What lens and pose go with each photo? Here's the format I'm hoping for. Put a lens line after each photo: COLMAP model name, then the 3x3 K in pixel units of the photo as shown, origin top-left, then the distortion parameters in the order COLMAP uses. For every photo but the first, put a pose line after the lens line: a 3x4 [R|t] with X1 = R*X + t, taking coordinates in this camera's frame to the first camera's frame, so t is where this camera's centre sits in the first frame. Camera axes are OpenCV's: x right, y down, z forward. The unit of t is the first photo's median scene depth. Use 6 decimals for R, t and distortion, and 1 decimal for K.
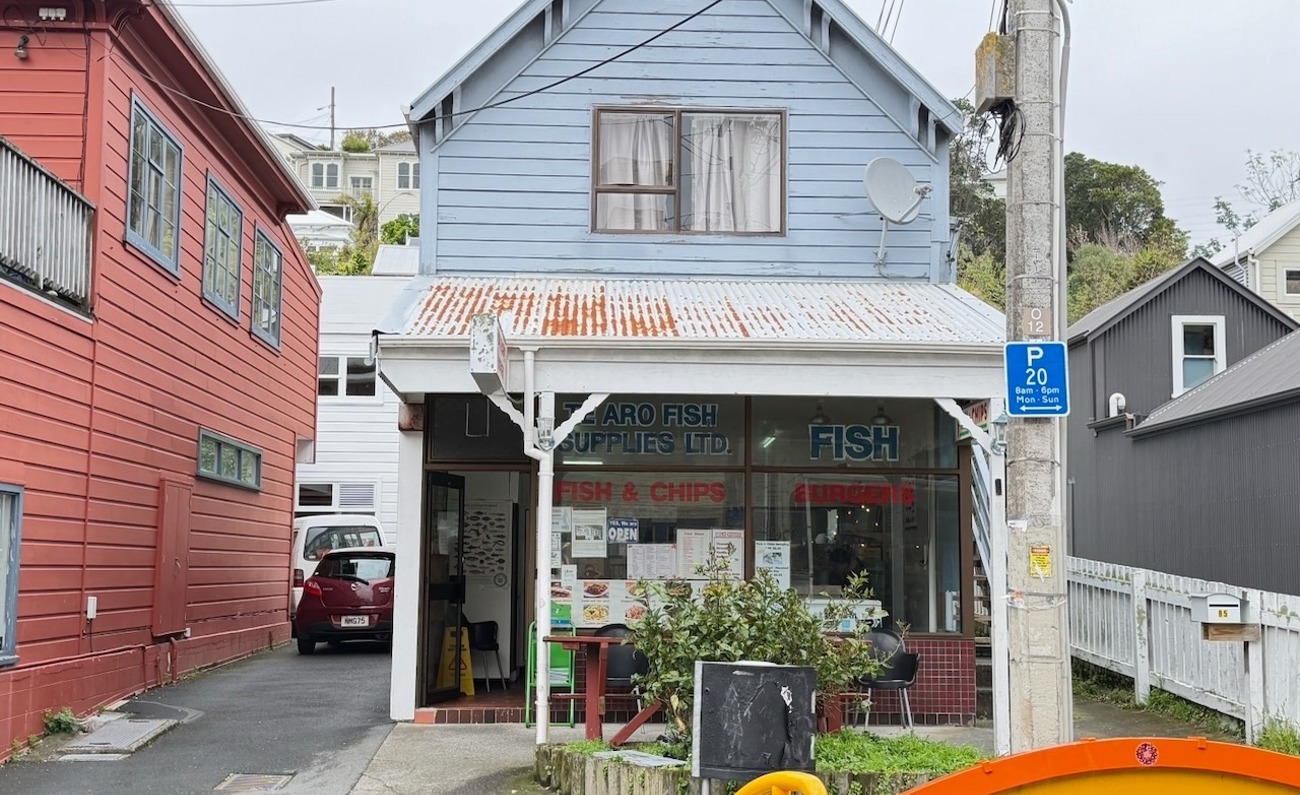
lens RADIAL K [[1672.0, 0, 650.0], [0, 1672.0, 397.5], [0, 0, 1]] dist [0.138956, -0.070919]
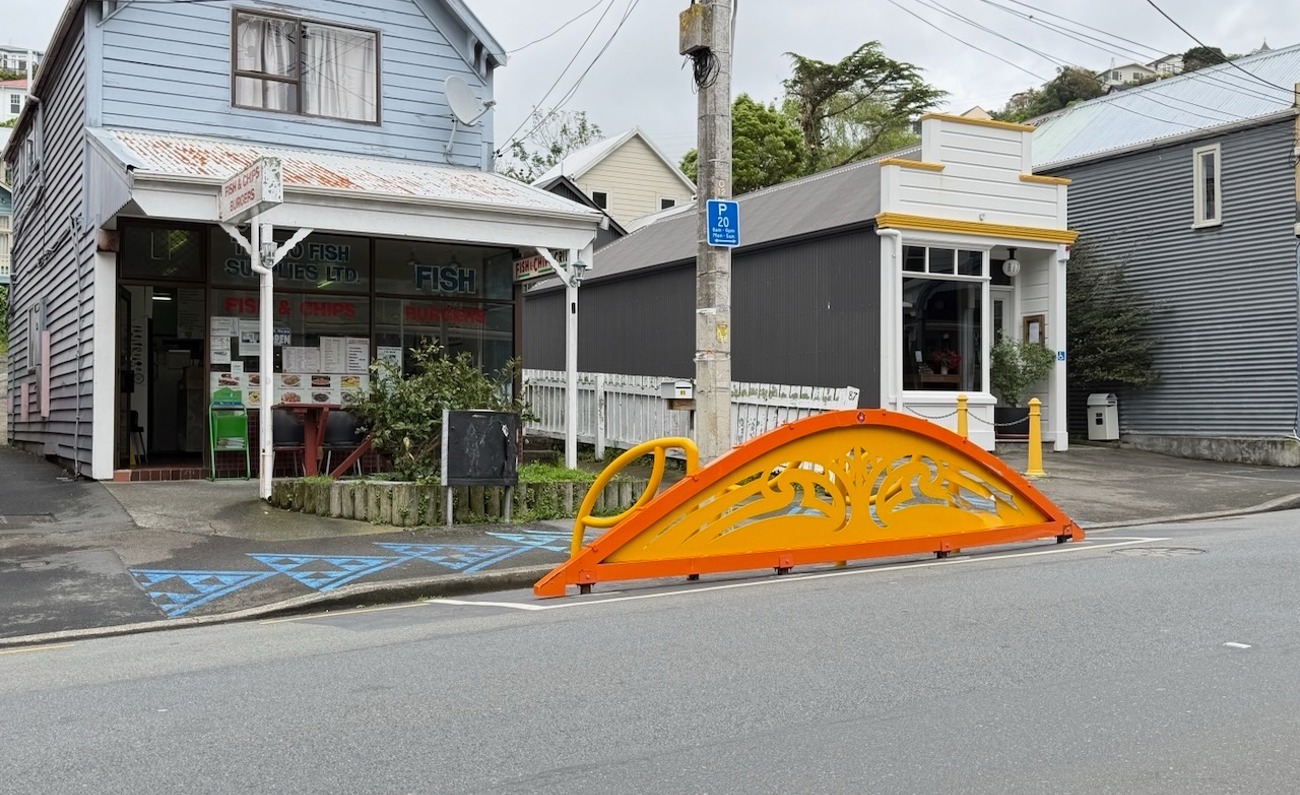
lens RADIAL K [[1284.3, 0, 650.0], [0, 1284.3, 397.5], [0, 0, 1]] dist [0.231892, -0.538335]
pose [[0.886719, 0.000944, 0.462308, -0.233008], [-0.040733, 0.996268, 0.076093, 0.036490], [-0.460511, -0.086304, 0.883448, -0.059656]]
